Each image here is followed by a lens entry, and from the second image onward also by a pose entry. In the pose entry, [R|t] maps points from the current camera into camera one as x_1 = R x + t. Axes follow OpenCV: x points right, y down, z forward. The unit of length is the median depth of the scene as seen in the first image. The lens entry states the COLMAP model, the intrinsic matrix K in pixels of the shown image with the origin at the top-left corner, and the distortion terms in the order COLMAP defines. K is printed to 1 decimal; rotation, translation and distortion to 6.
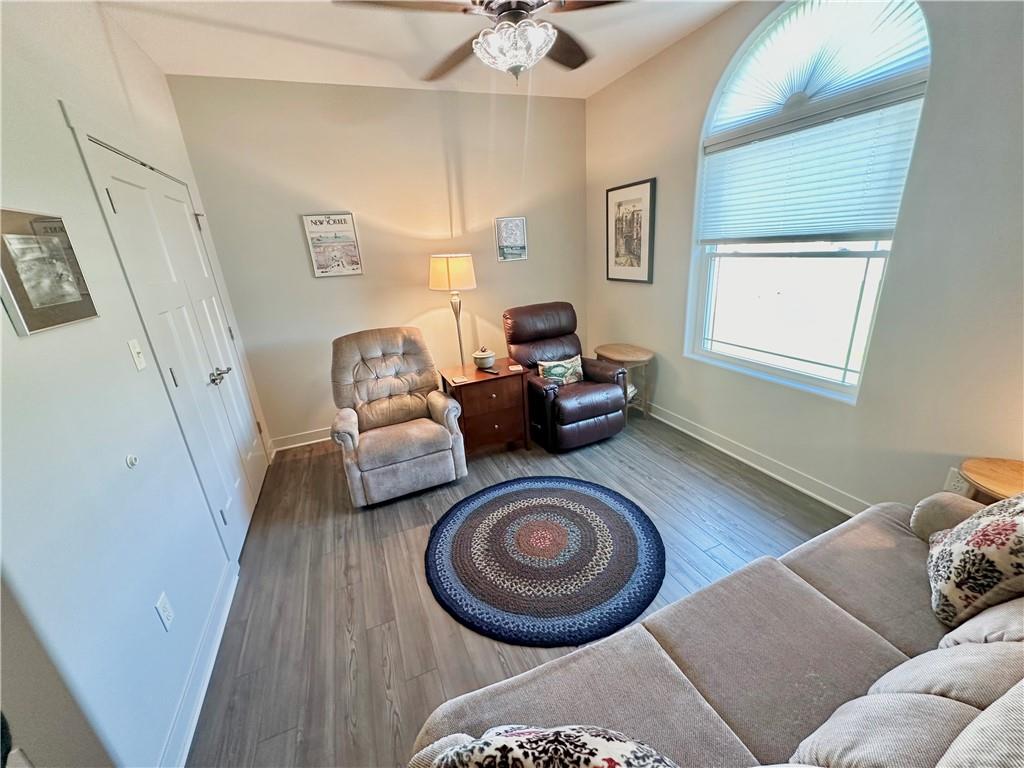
lens RADIAL K [[409.3, 0, 512.0], [0, 409.3, 384.0], [0, 0, 1]] dist [-0.002134, 0.000174]
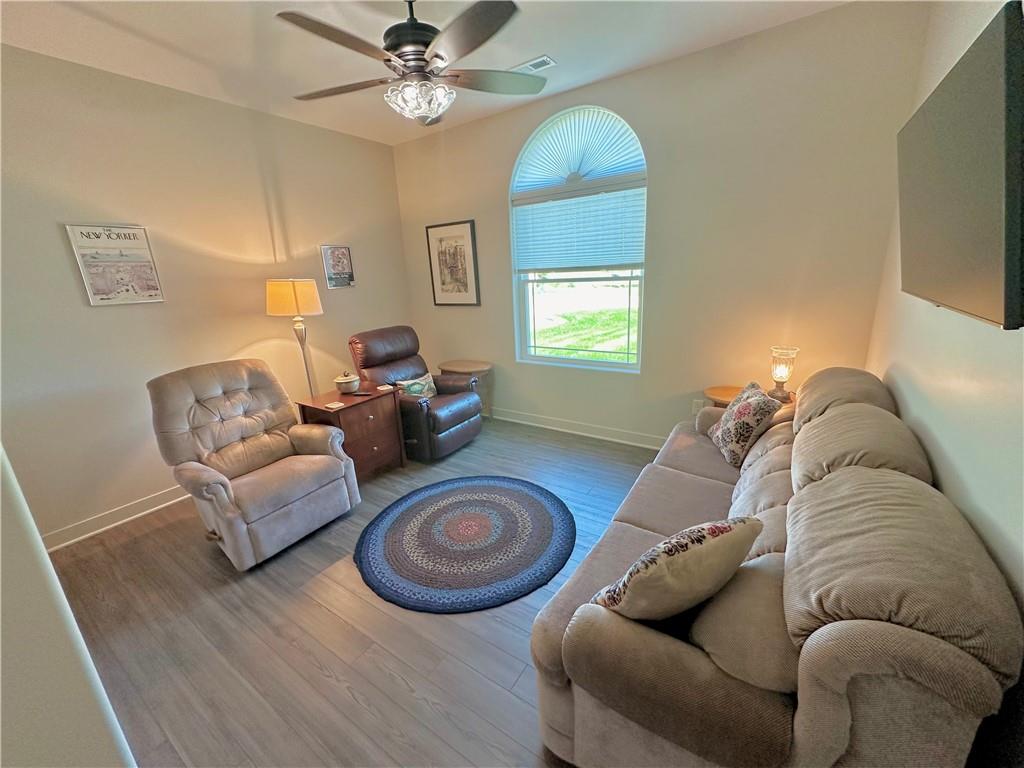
lens RADIAL K [[409.3, 0, 512.0], [0, 409.3, 384.0], [0, 0, 1]] dist [-0.002134, 0.000174]
pose [[0.832578, -0.122606, 0.540168, -0.277316], [0.173019, 0.983964, -0.043342, 0.050774], [-0.526192, 0.129545, 0.840440, -0.022665]]
